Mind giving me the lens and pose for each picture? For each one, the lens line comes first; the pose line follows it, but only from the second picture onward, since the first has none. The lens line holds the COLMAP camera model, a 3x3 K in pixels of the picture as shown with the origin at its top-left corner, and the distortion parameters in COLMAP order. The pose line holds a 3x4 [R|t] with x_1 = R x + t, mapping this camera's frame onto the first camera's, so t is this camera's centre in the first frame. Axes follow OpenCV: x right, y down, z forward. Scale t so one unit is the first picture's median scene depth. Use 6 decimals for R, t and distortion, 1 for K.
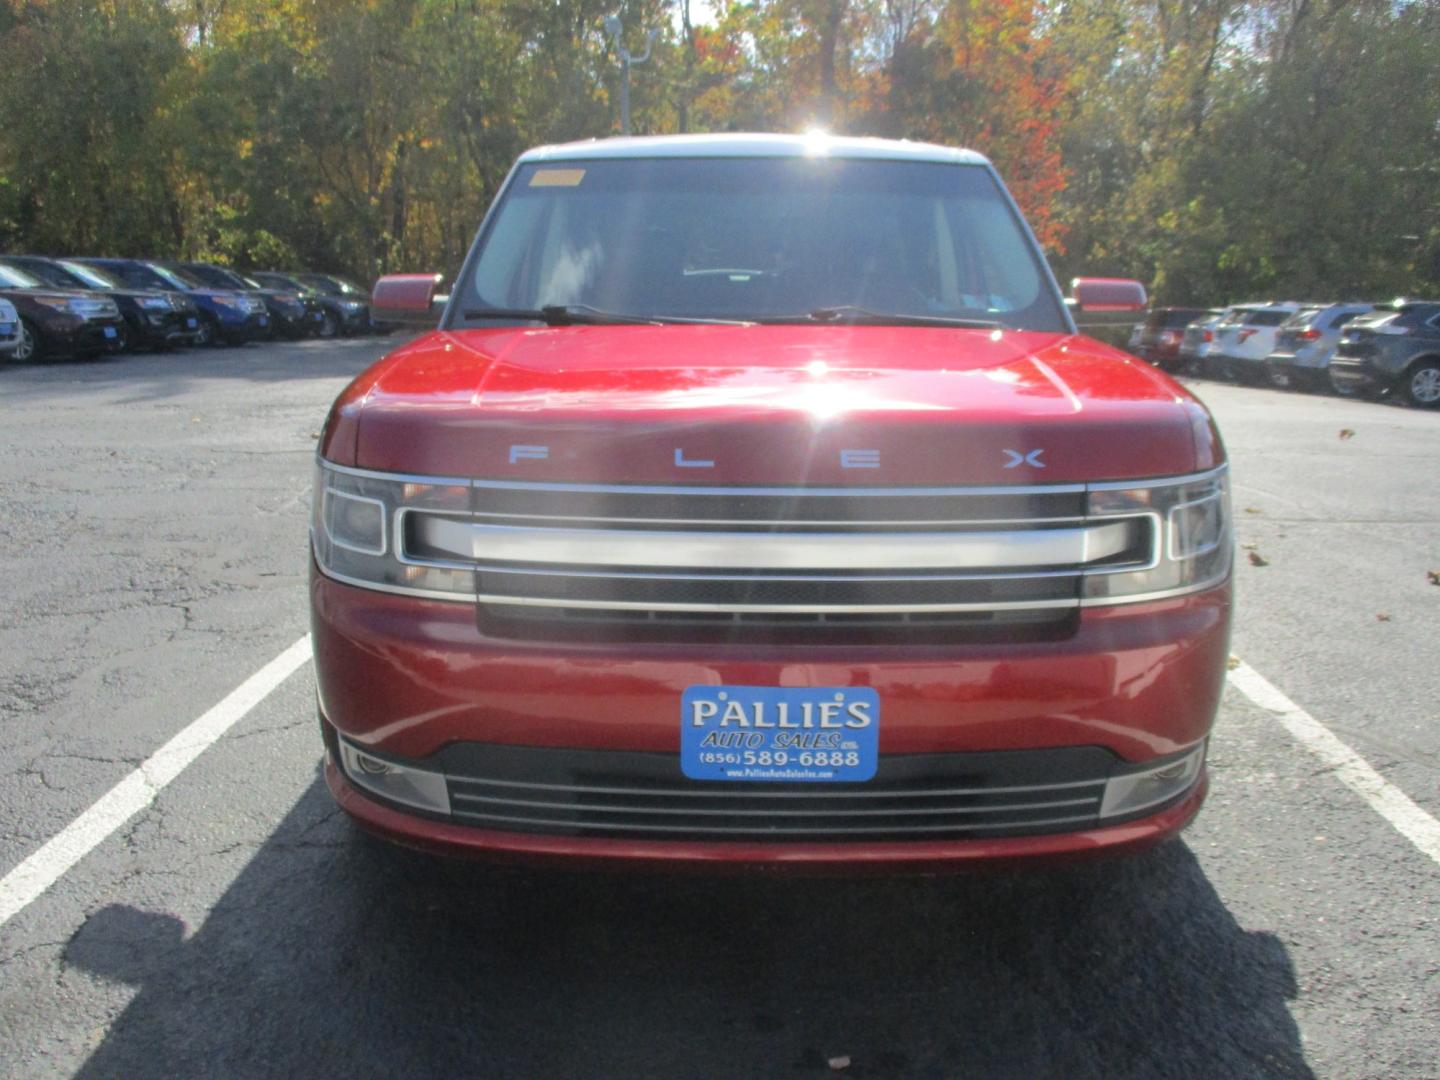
lens RADIAL K [[1191.2, 0, 718.5], [0, 1191.2, 552.9], [0, 0, 1]] dist [-0.019032, -0.010287]
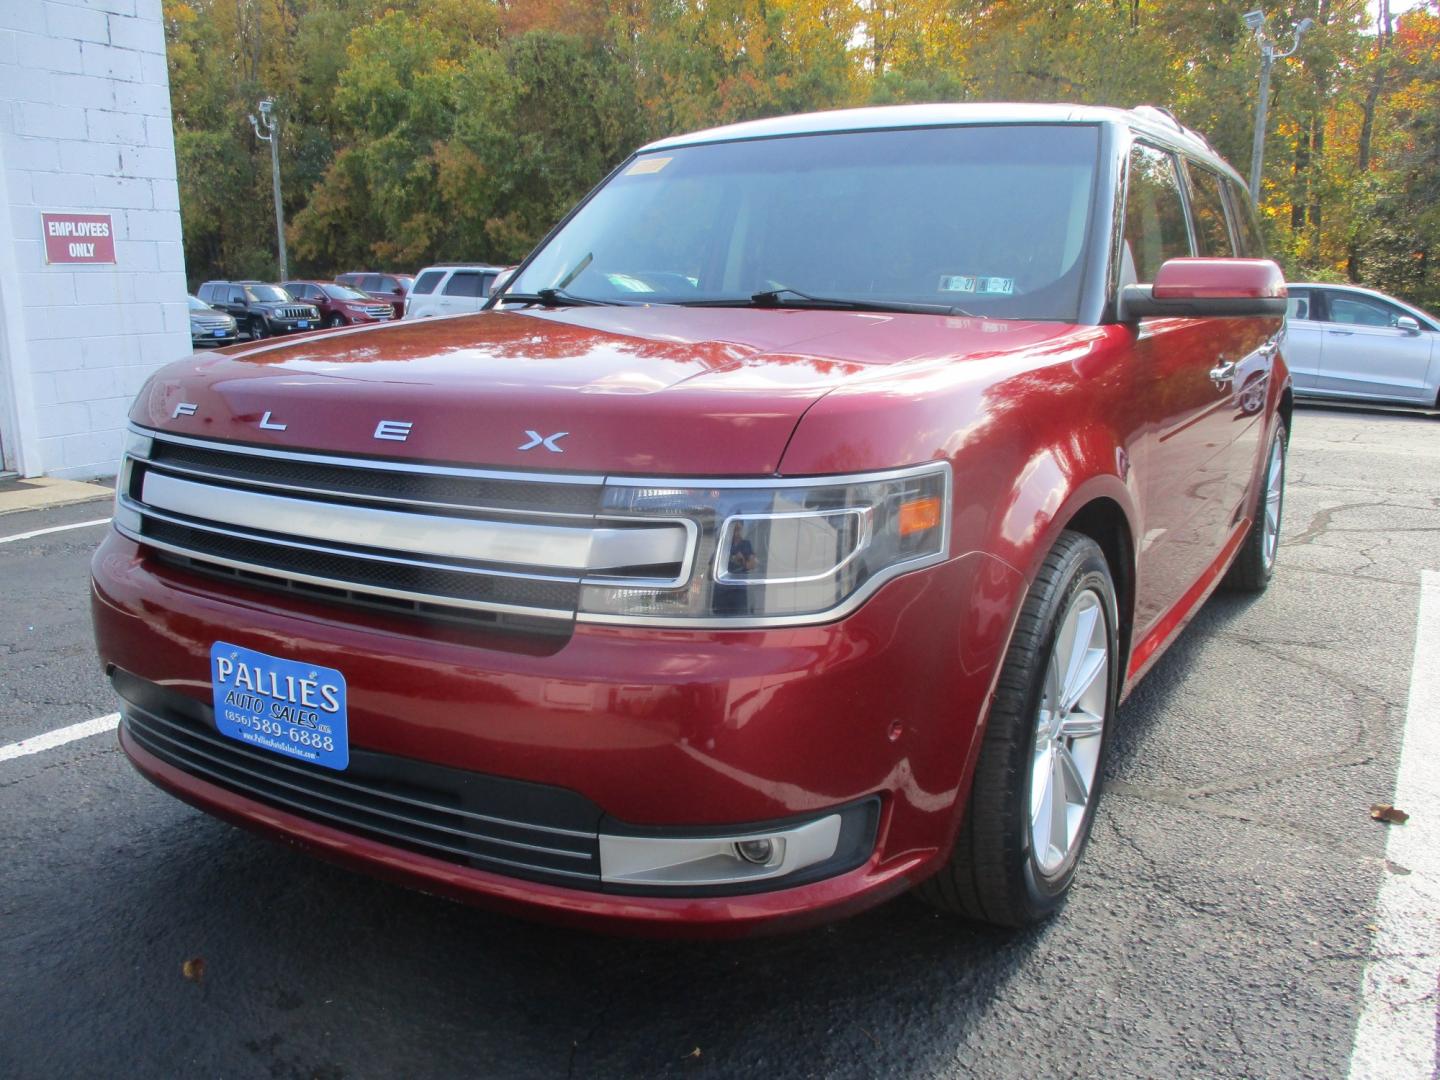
lens RADIAL K [[1191.2, 0, 718.5], [0, 1191.2, 552.9], [0, 0, 1]] dist [-0.019032, -0.010287]
pose [[0.856293, 0.106215, -0.505451, 0.836900], [-0.114574, 0.993307, 0.014631, -0.026974], [0.503622, 0.045383, 0.862731, 0.333982]]
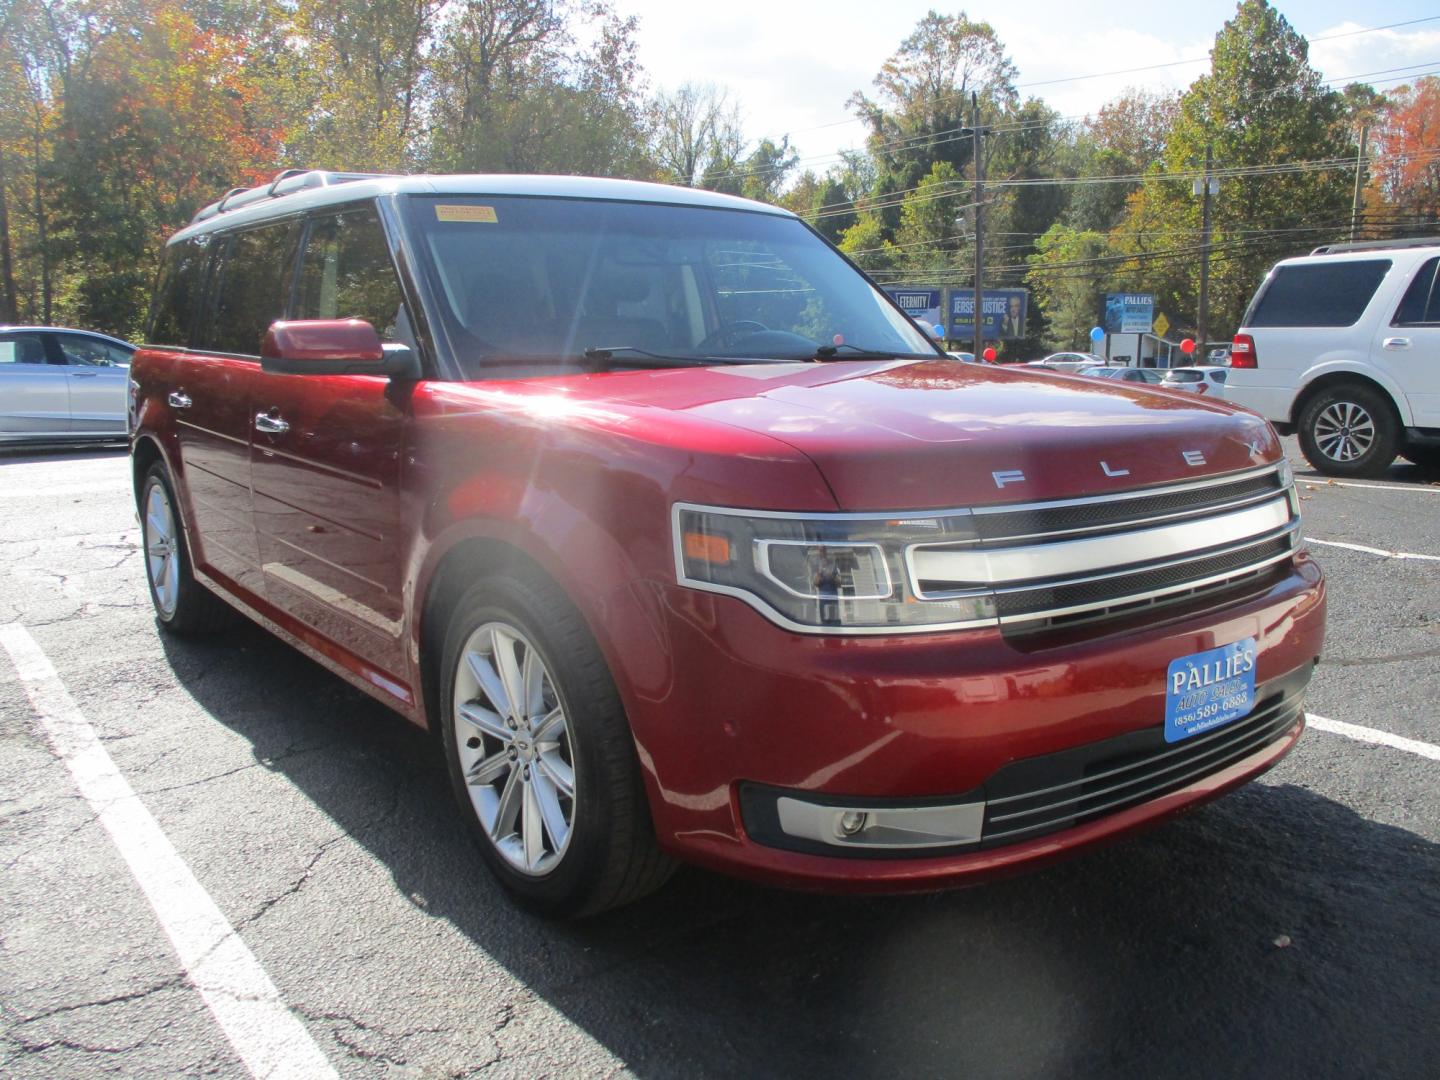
lens RADIAL K [[1191.2, 0, 718.5], [0, 1191.2, 552.9], [0, 0, 1]] dist [-0.019032, -0.010287]
pose [[0.792512, -0.125543, 0.596795, -1.035268], [0.149658, 0.988695, 0.009246, -0.068486], [-0.591209, 0.081988, 0.802340, 0.321204]]
